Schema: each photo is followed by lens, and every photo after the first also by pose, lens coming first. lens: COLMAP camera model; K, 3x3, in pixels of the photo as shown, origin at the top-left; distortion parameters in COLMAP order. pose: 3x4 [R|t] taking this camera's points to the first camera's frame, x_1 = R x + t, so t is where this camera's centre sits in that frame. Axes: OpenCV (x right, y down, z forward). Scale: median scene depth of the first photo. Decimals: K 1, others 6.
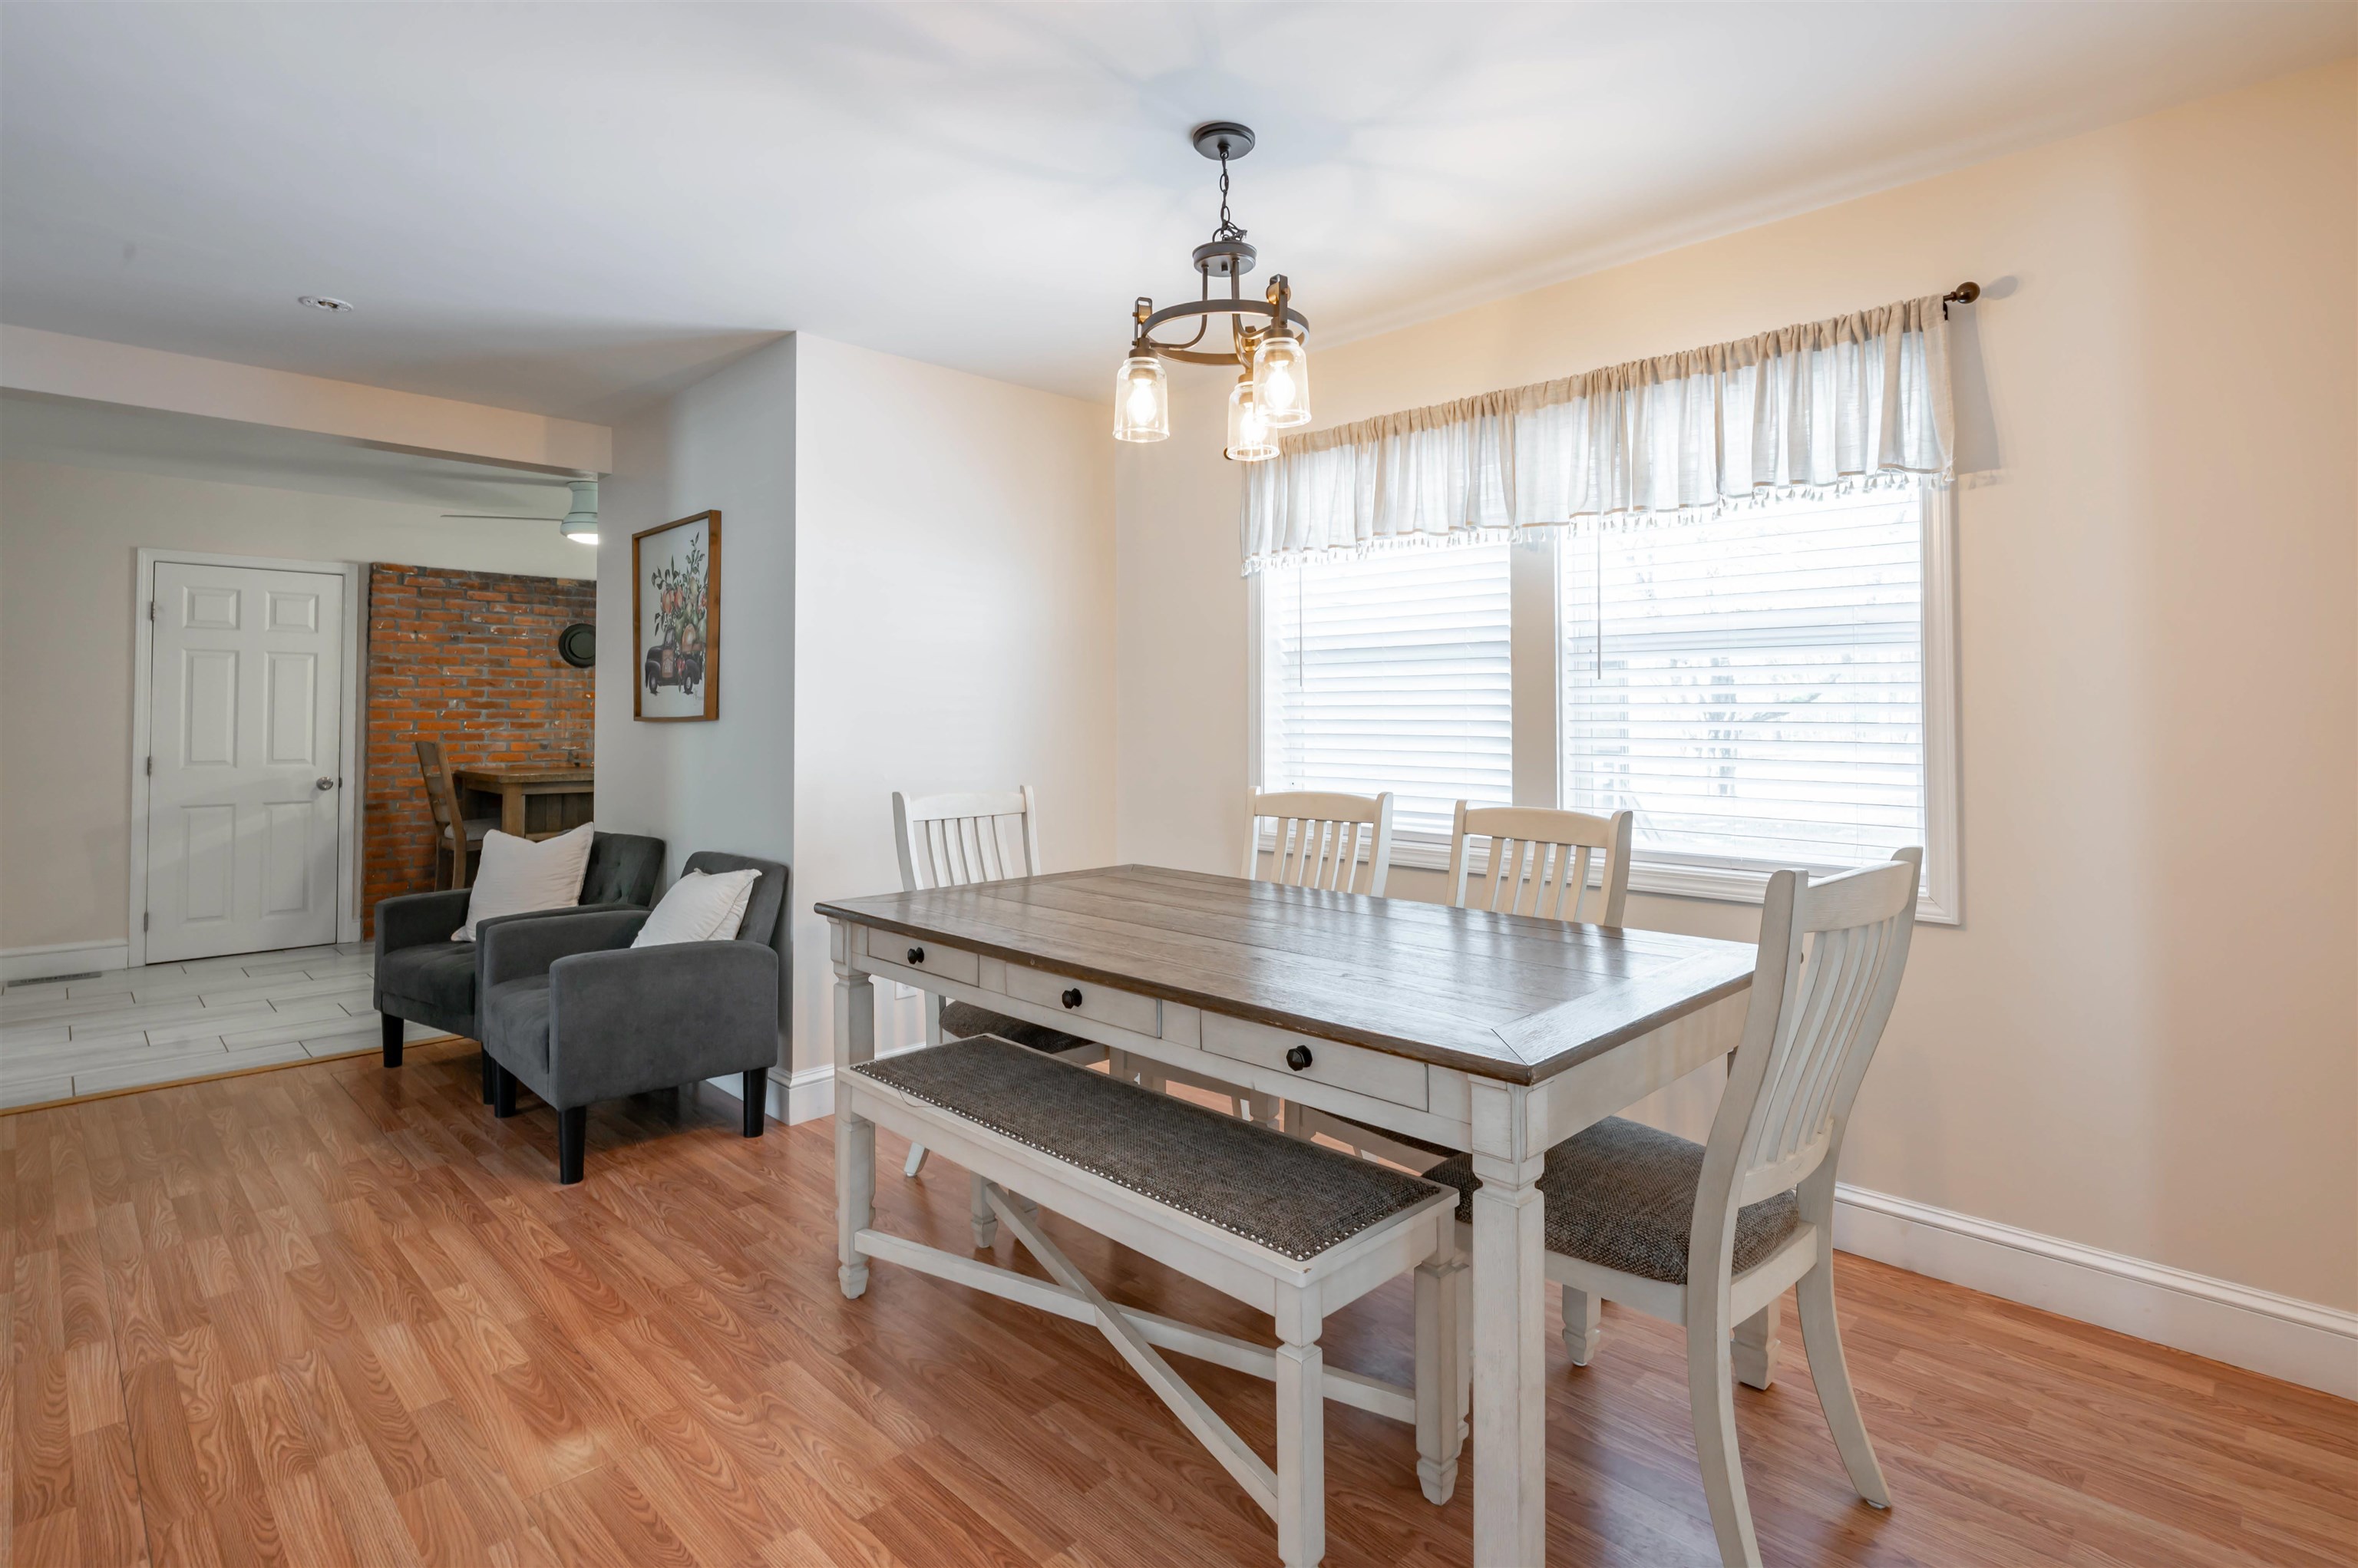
lens RADIAL K [[1162.9, 0, 1176.7], [0, 1162.9, 698.9], [0, 0, 1]] dist [0.001617, 0.001140]
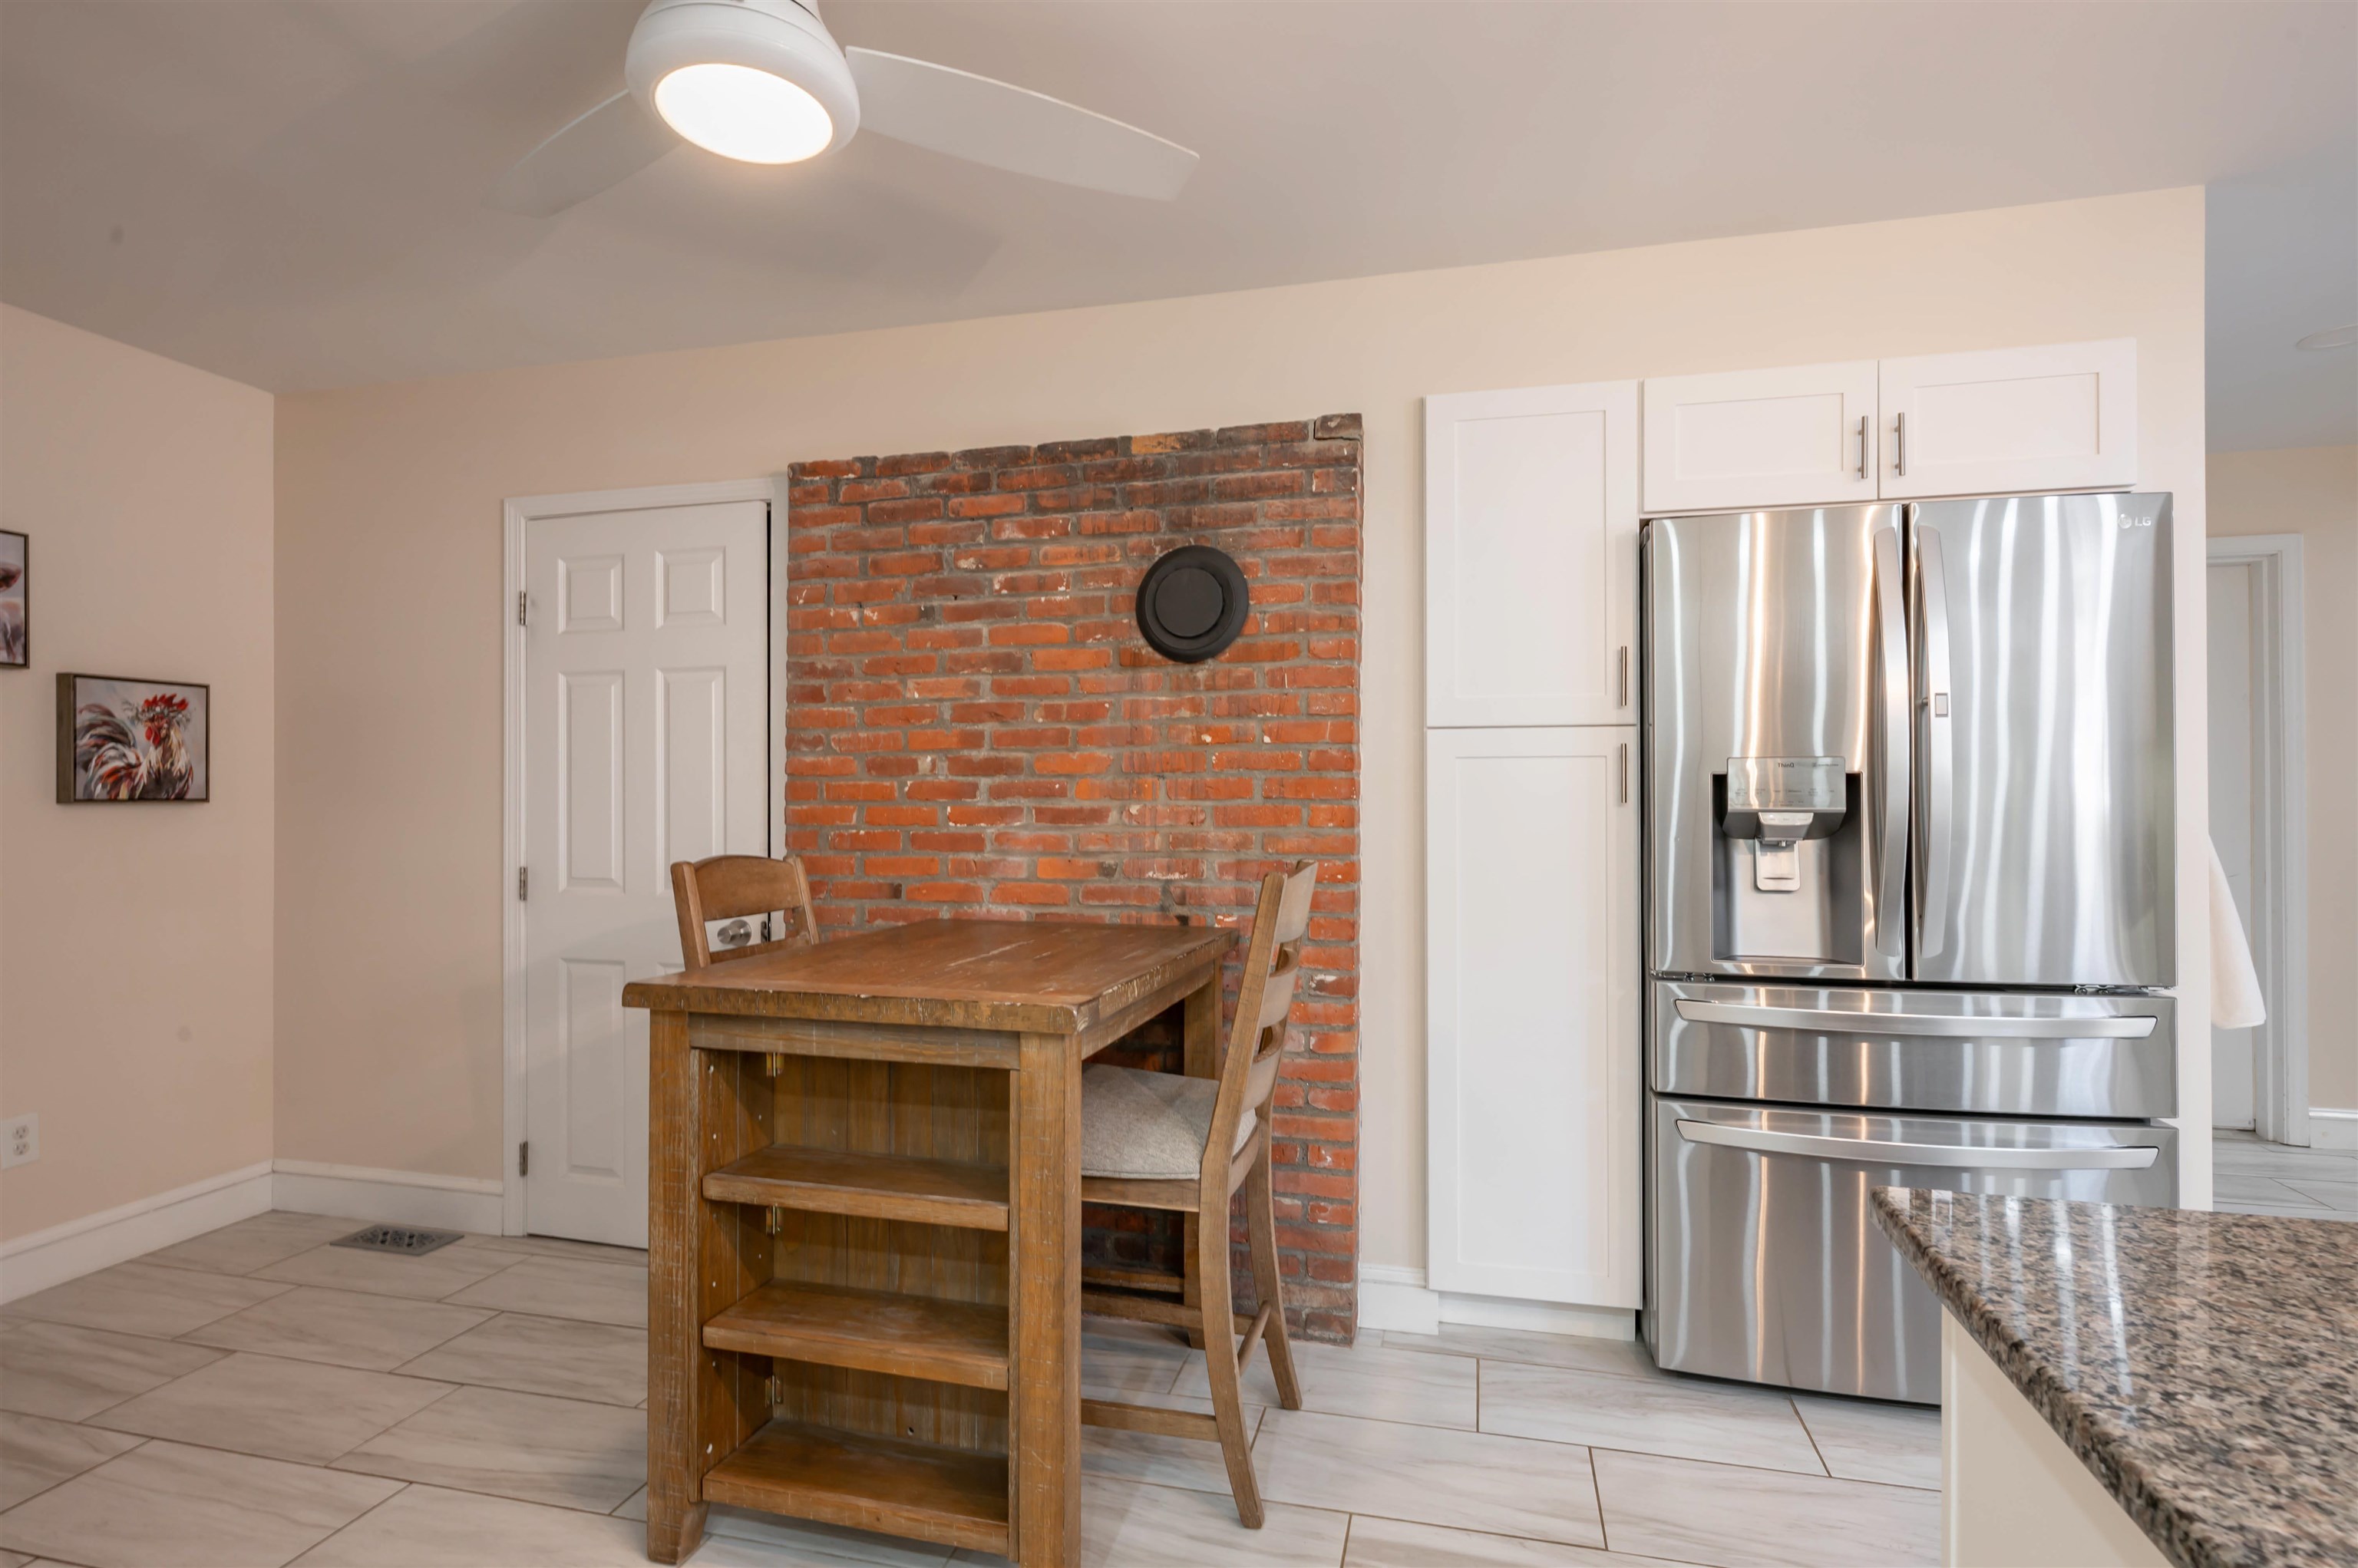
lens RADIAL K [[1162.9, 0, 1183.4], [0, 1162.9, 775.6], [0, 0, 1]] dist [0.001617, 0.001140]
pose [[0.513046, -0.003939, -0.858352, -0.193151], [0.019196, 0.999792, 0.006886, 0.006922], [0.858146, -0.020009, 0.513015, 0.818616]]
